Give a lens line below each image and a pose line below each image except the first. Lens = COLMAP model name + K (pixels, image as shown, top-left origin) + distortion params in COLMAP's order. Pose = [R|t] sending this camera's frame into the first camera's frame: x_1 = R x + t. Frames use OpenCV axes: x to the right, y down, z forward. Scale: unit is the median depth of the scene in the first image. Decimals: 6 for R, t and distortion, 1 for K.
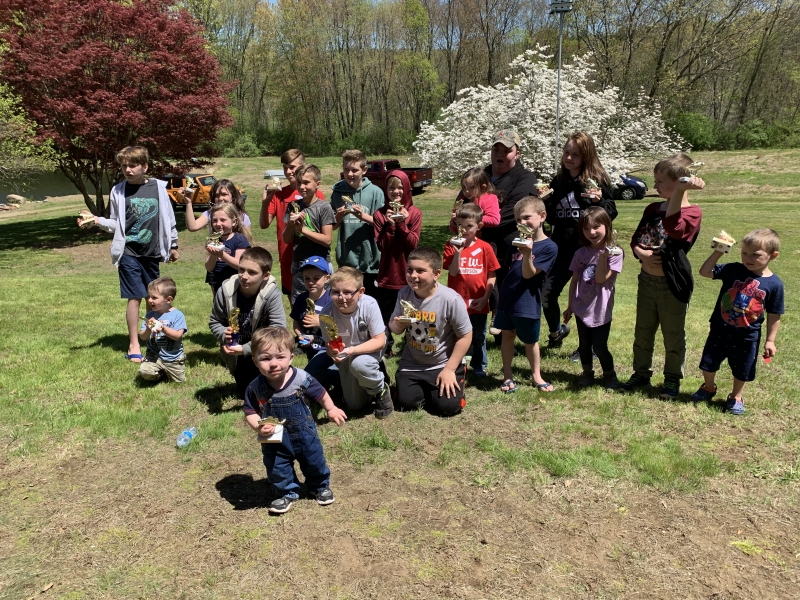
lens RADIAL K [[622.4, 0, 400.0], [0, 622.4, 300.0], [0, 0, 1]] dist [0.038958, -0.057914]
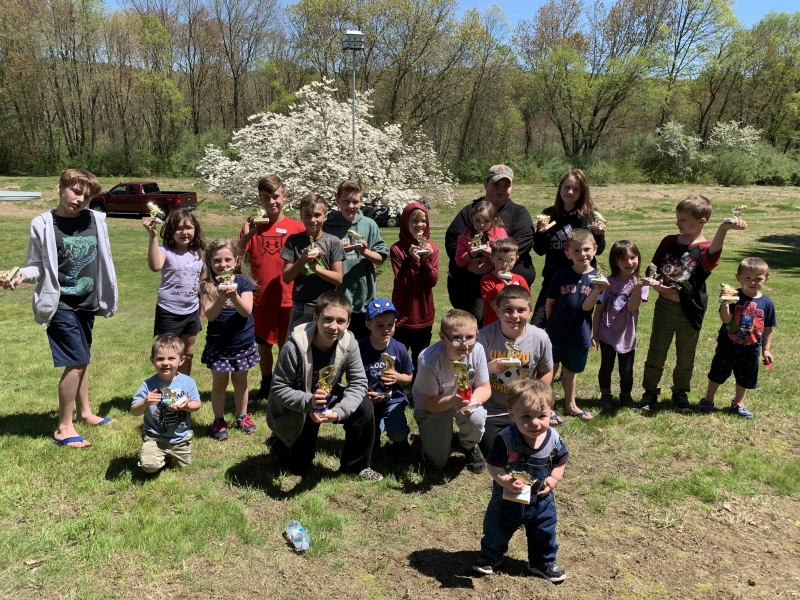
lens RADIAL K [[616.8, 0, 400.0], [0, 616.8, 300.0], [0, 0, 1]] dist [0.006524, -0.013701]
pose [[0.908810, -0.047715, 0.414474, -0.105922], [0.063429, 0.997692, -0.024226, -0.010269], [-0.412361, 0.048306, 0.909739, 0.042130]]
